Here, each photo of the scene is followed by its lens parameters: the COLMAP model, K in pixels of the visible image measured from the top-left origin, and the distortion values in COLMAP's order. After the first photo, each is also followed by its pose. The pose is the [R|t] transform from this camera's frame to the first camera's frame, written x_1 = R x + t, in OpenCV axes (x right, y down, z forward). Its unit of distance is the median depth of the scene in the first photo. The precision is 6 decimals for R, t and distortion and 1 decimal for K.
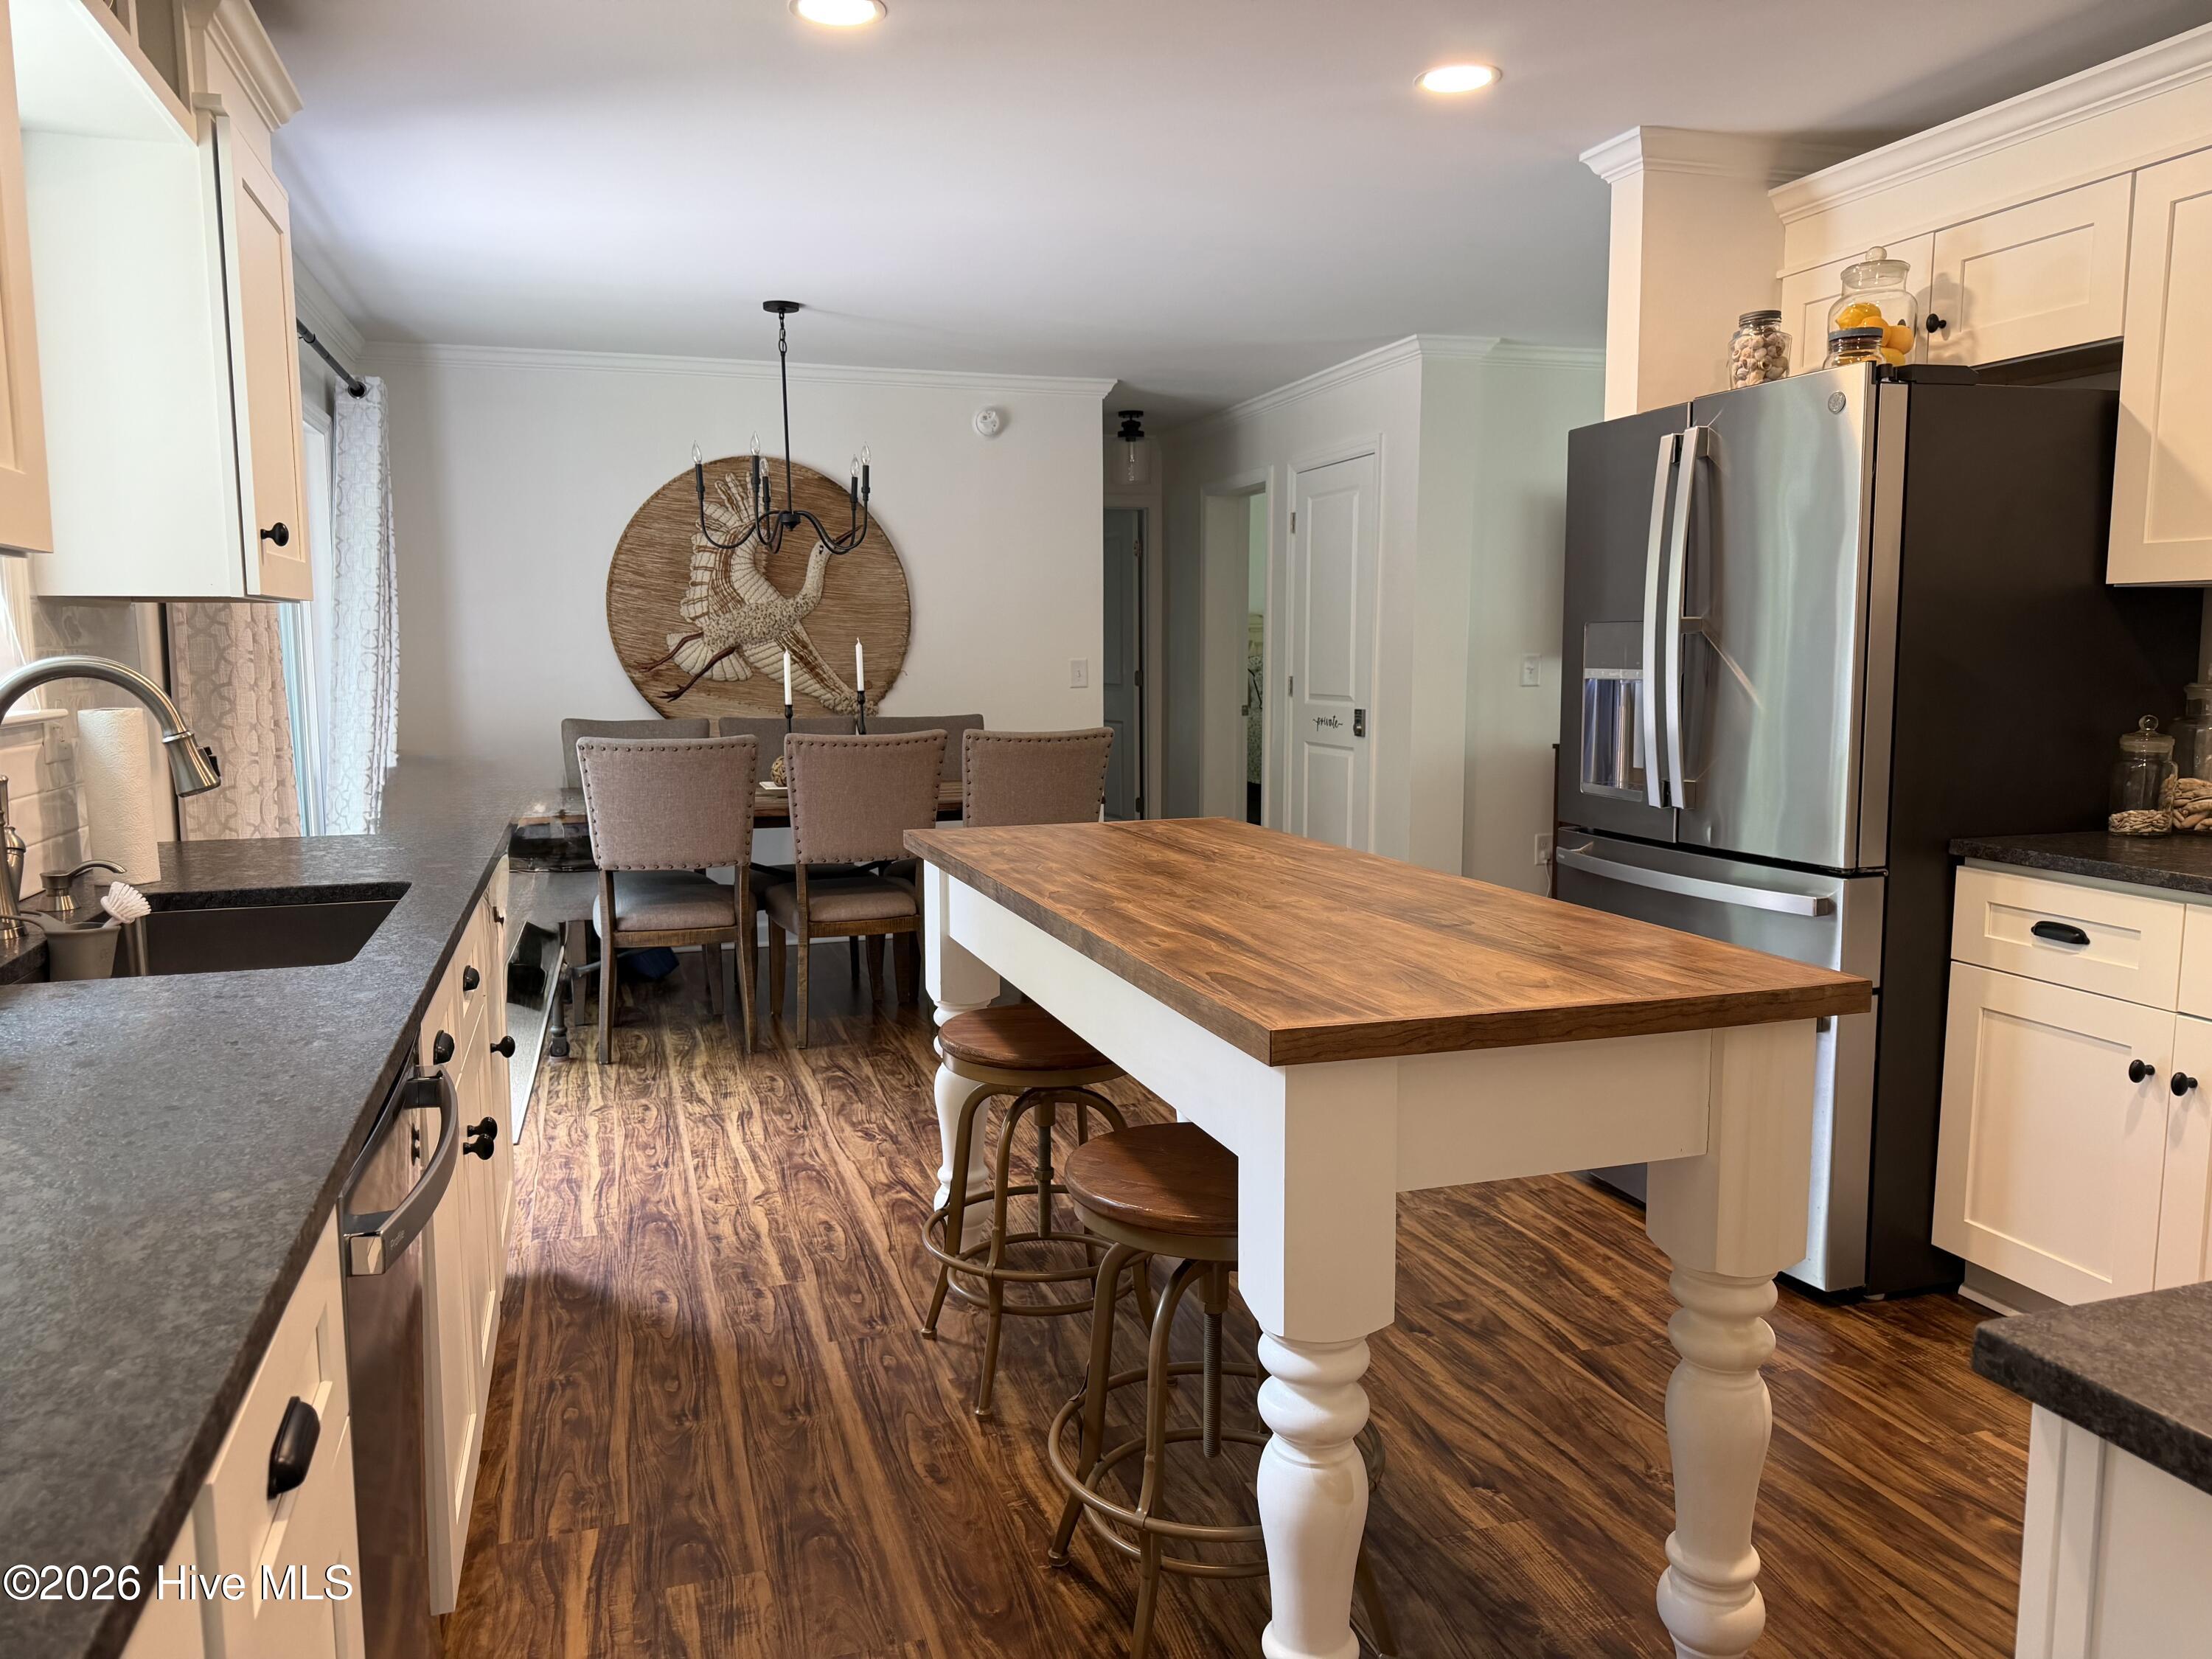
lens RADIAL K [[1559.2, 0, 1088.4], [0, 1559.2, 820.8], [0, 0, 1]] dist [0.046522, -0.036837]
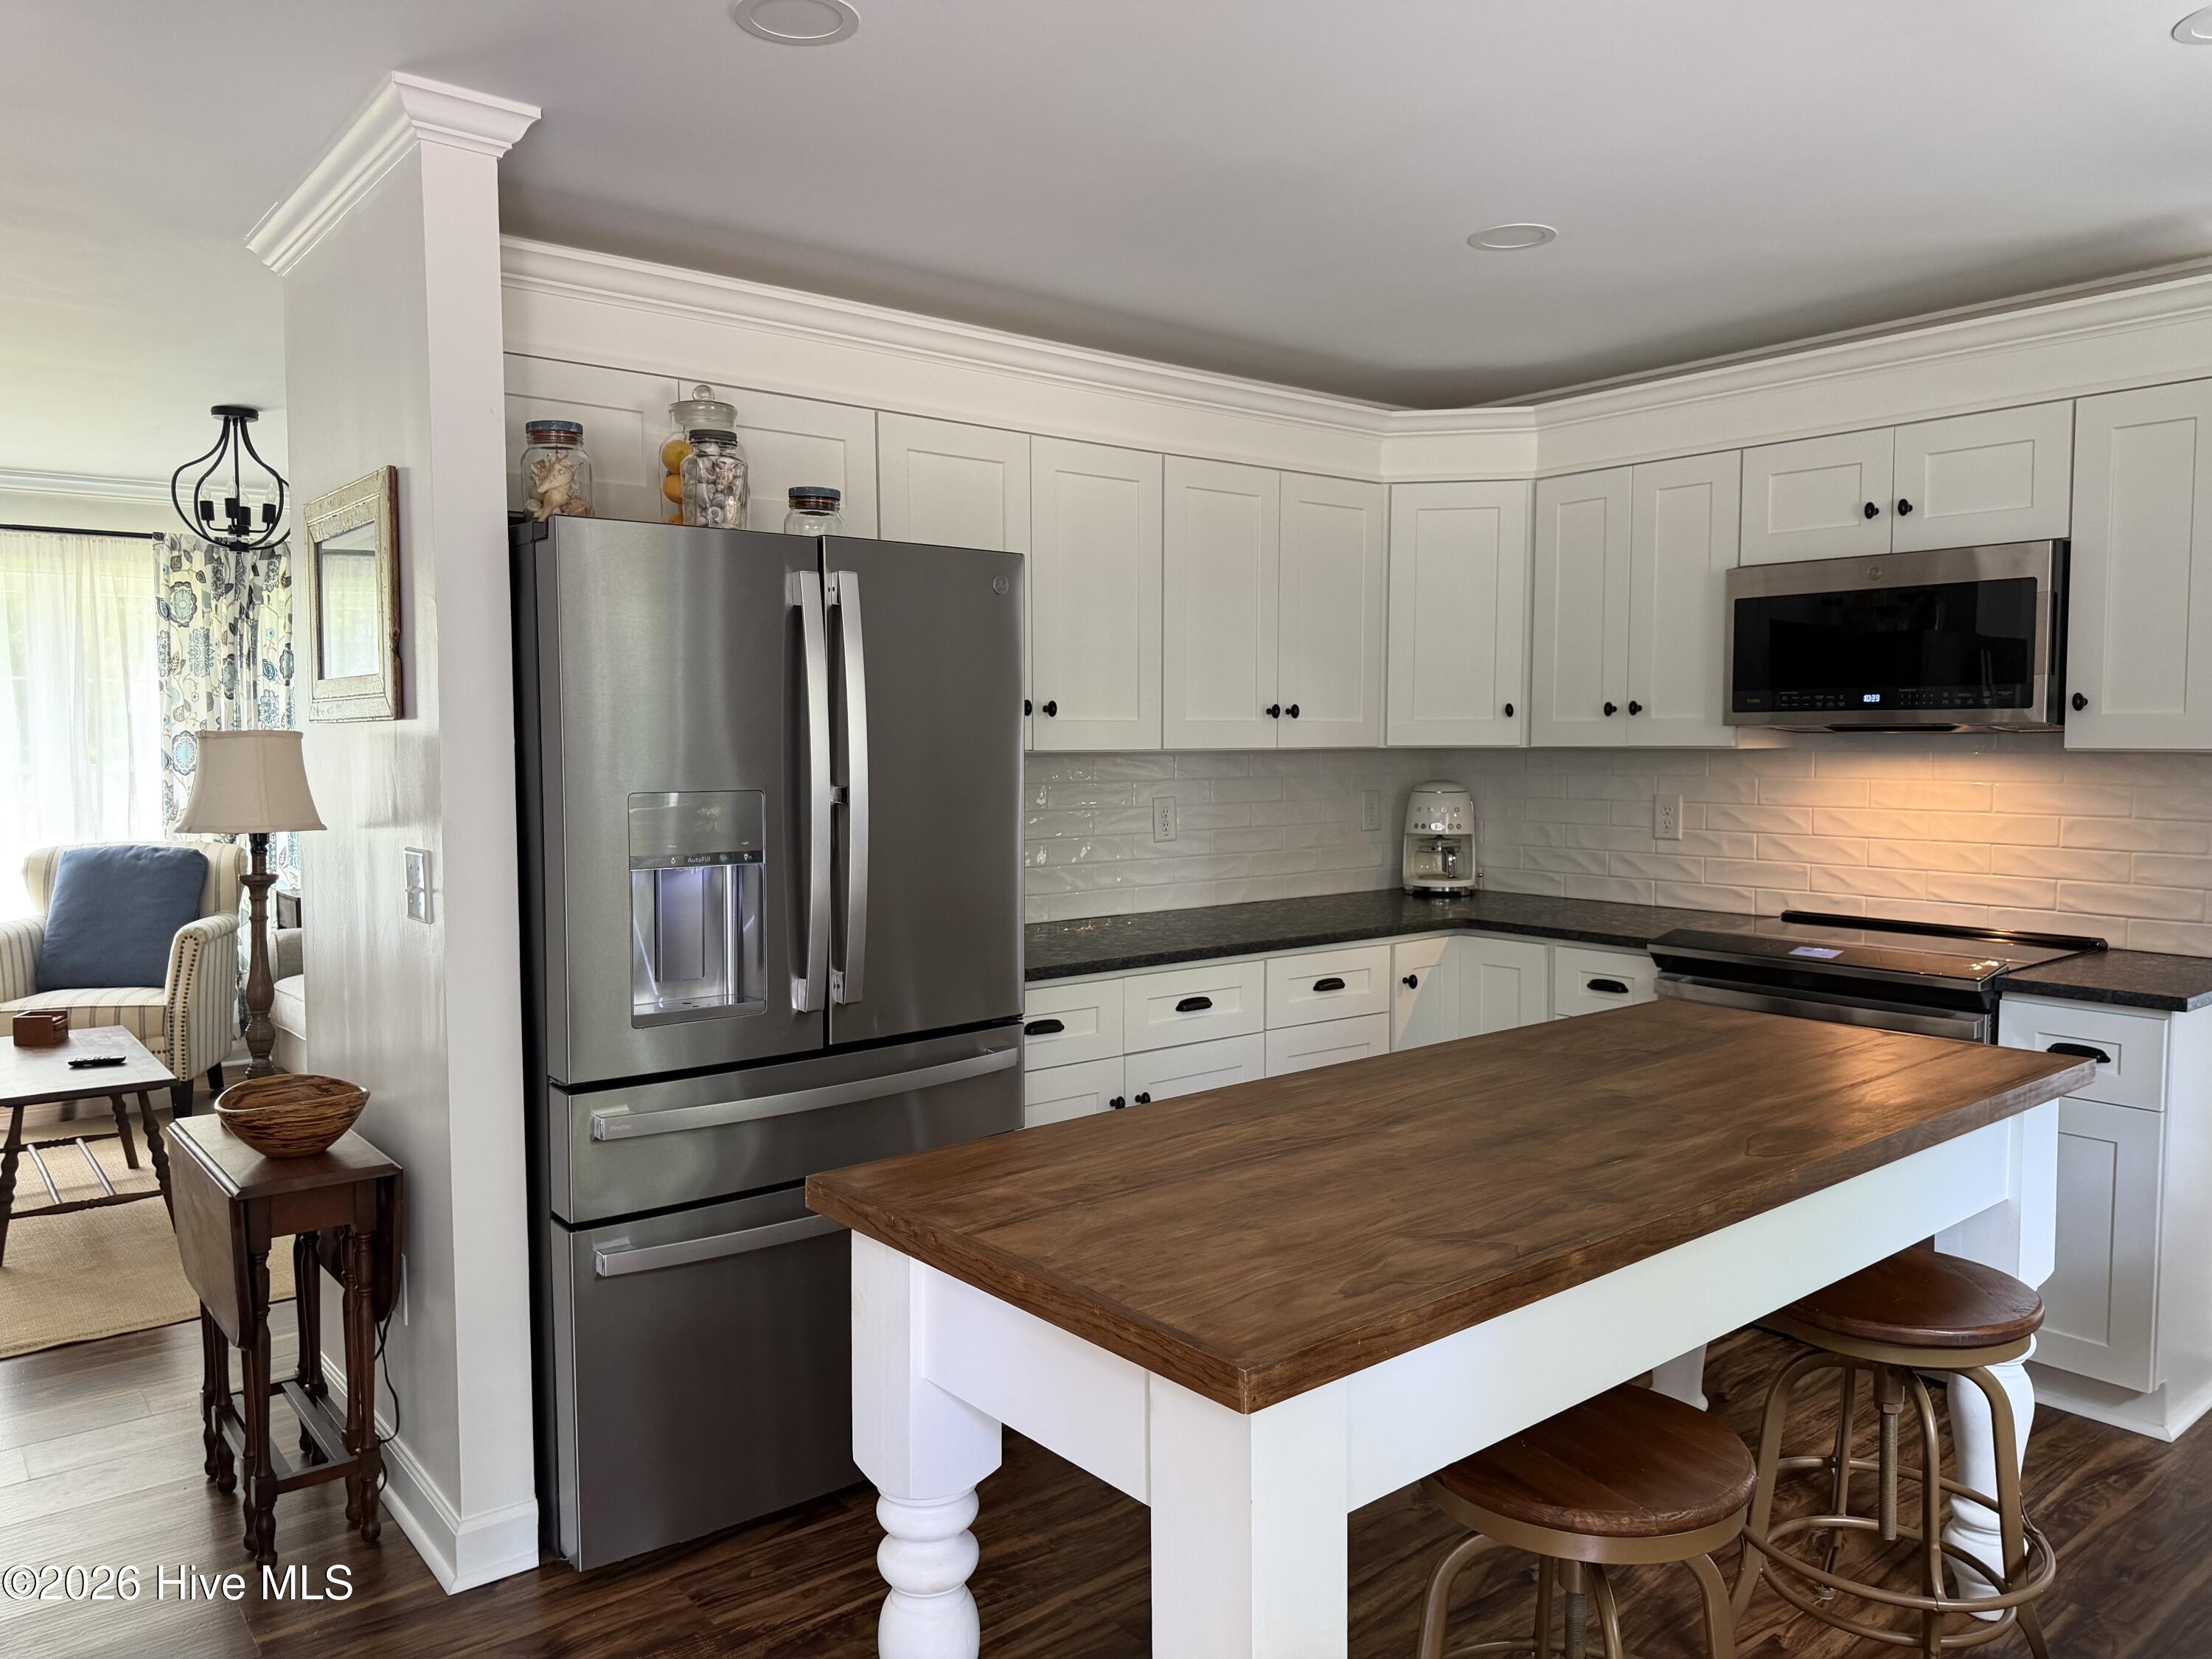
lens RADIAL K [[1559.2, 0, 1098.7], [0, 1559.2, 824.6], [0, 0, 1]] dist [0.046522, -0.036837]
pose [[-0.355642, -0.051465, 0.933204, -0.500064], [0.118444, 0.987951, 0.099623, -0.187665], [-0.927087, 0.145963, -0.345261, 1.242660]]
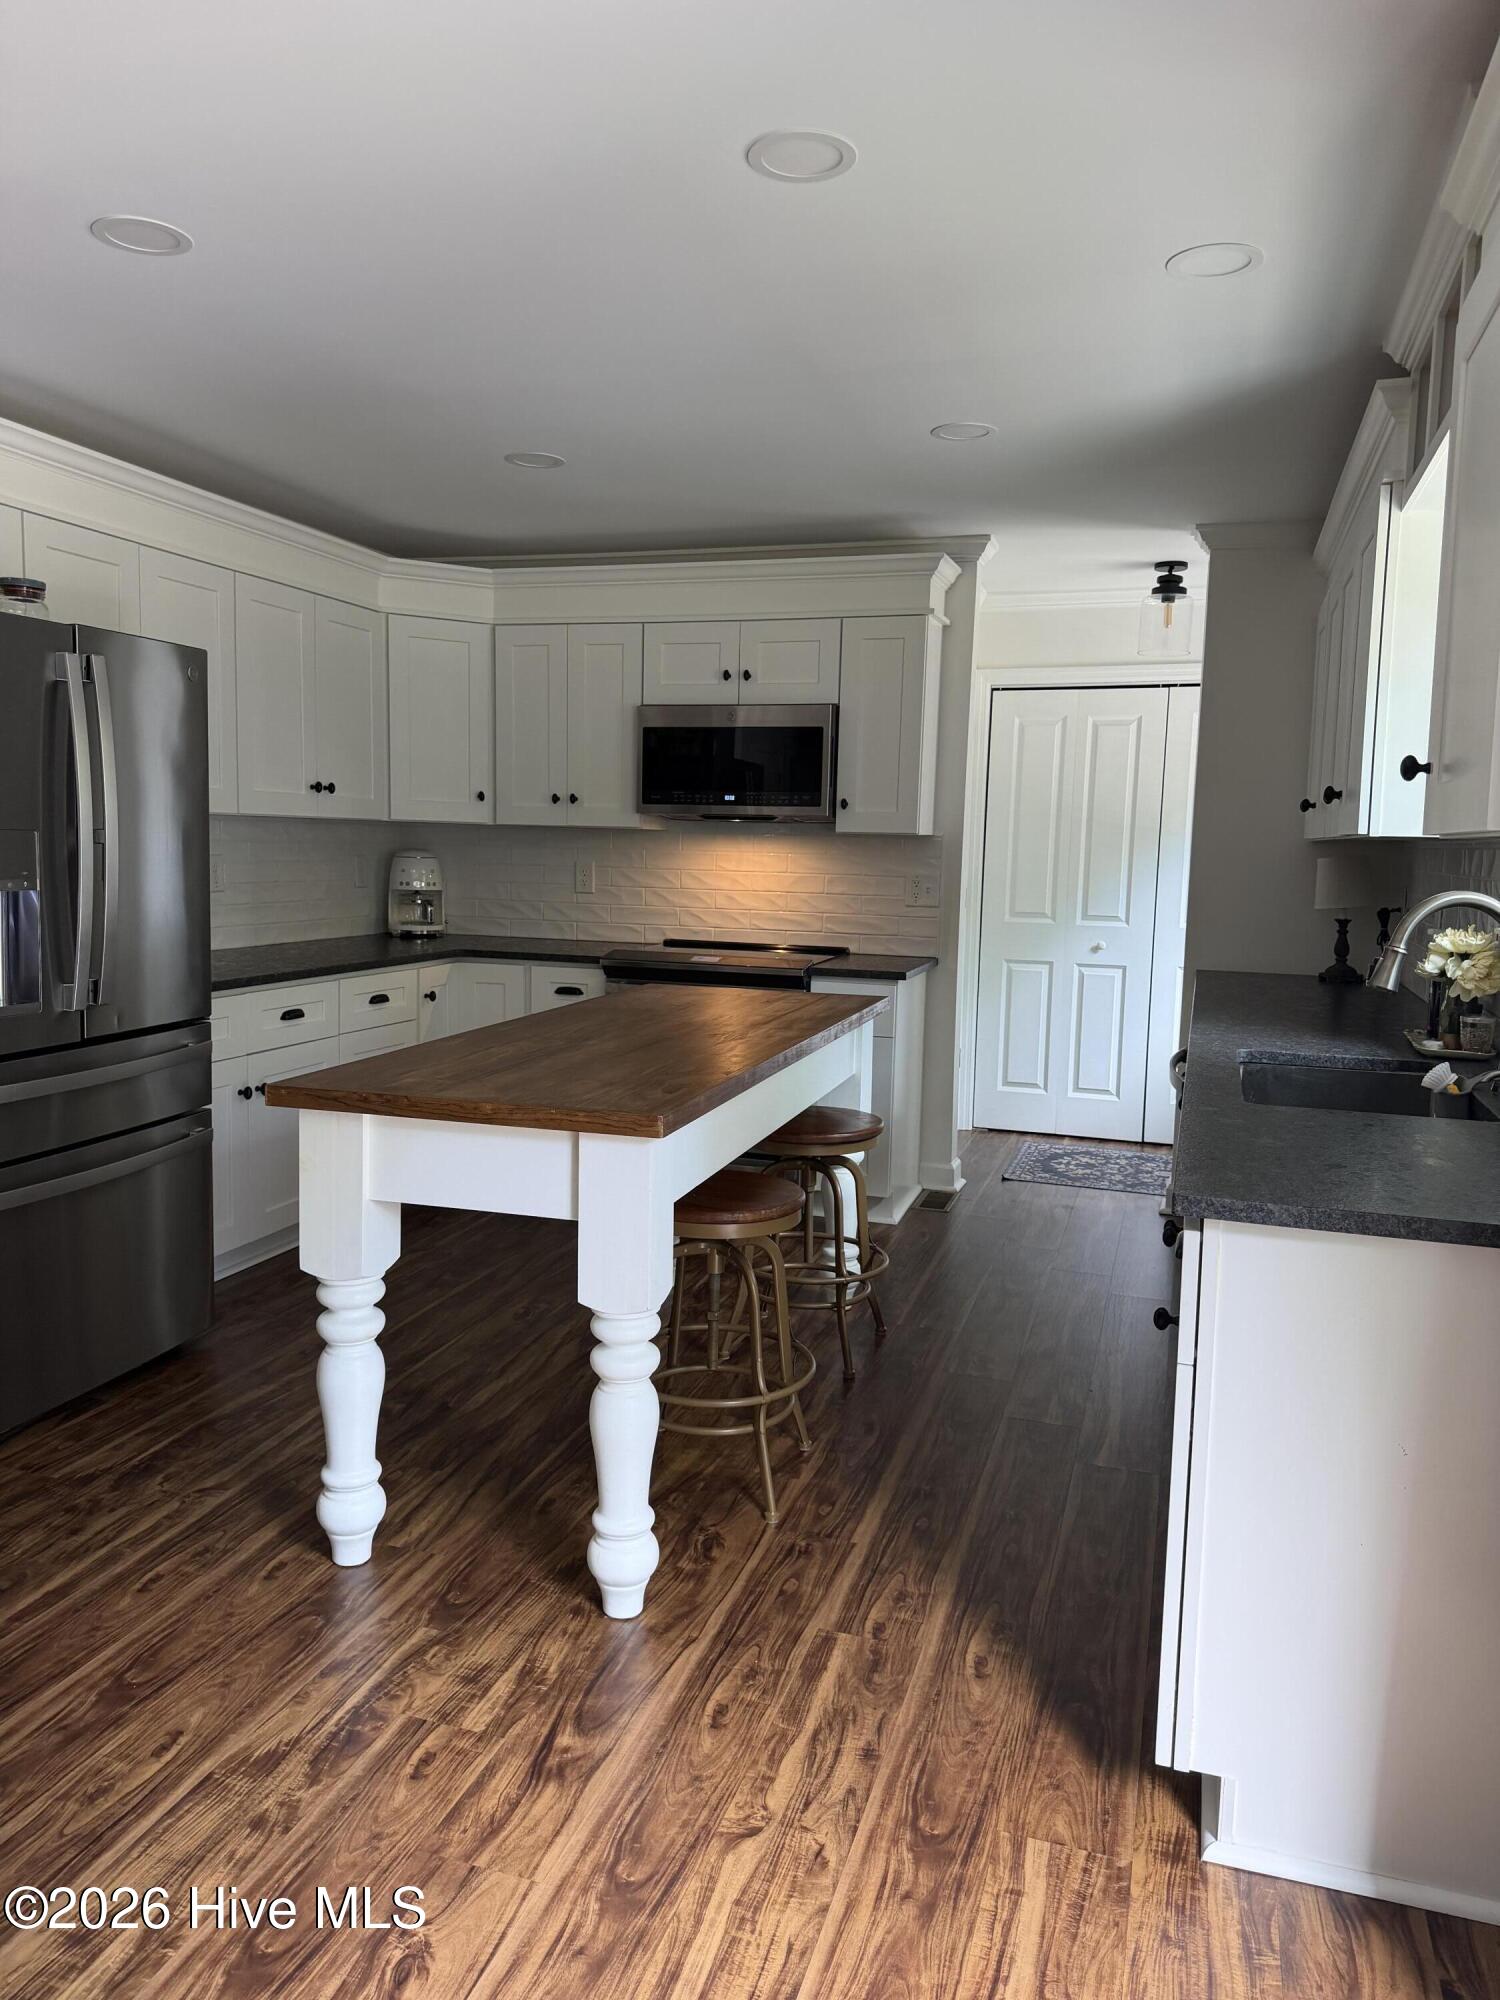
lens RADIAL K [[1409.7, 0, 759.7], [0, 1409.7, 1004.2], [0, 0, 1]] dist [0.046522, -0.036837]
pose [[-0.820050, -0.084948, 0.565953, -0.586386], [0.046373, 0.975807, 0.213658, -0.210640], [-0.570411, 0.201455, -0.796271, 1.635438]]
